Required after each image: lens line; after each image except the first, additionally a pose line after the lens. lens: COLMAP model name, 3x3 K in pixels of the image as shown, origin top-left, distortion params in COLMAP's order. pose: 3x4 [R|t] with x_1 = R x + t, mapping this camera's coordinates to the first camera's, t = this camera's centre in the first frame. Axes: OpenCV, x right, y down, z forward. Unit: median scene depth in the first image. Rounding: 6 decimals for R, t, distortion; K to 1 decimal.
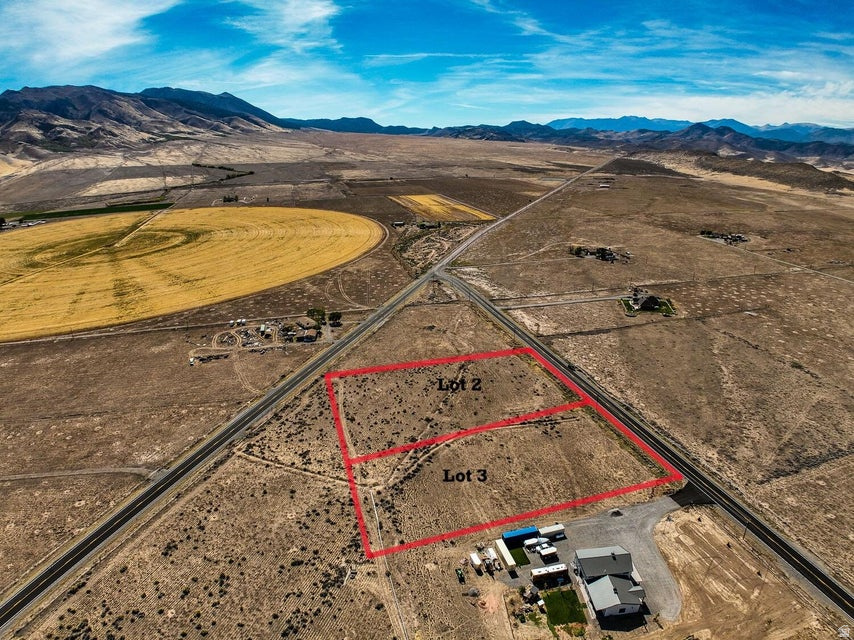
lens RADIAL K [[527.3, 0, 420.7], [0, 527.3, 321.2], [0, 0, 1]] dist [-0.176568, 0.019705]
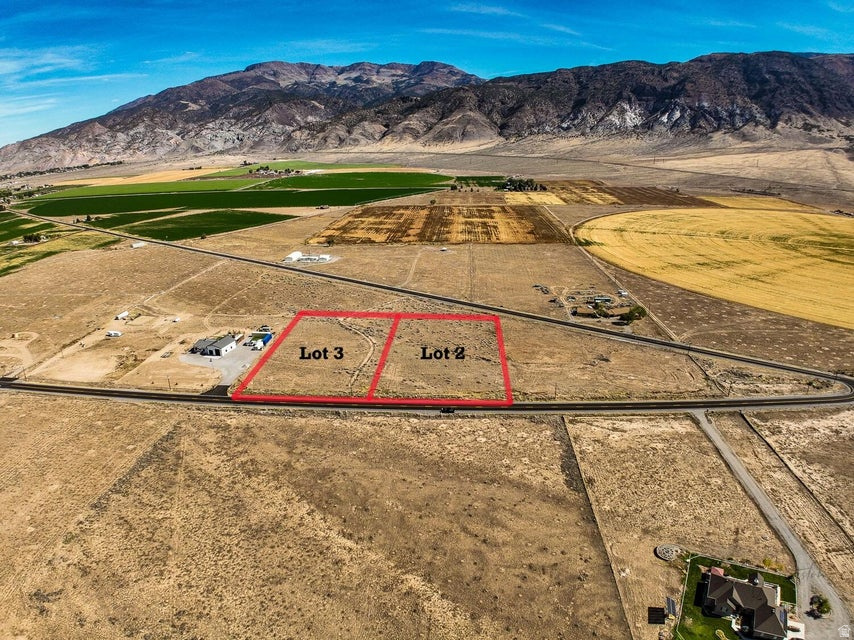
lens RADIAL K [[527.3, 0, 429.3], [0, 527.3, 312.3], [0, 0, 1]] dist [-0.176568, 0.019705]
pose [[-0.308901, 0.317575, -0.896508, 1.134113], [-0.295466, 0.863926, 0.407839, -0.423403], [0.904036, 0.390869, -0.173035, 1.218223]]
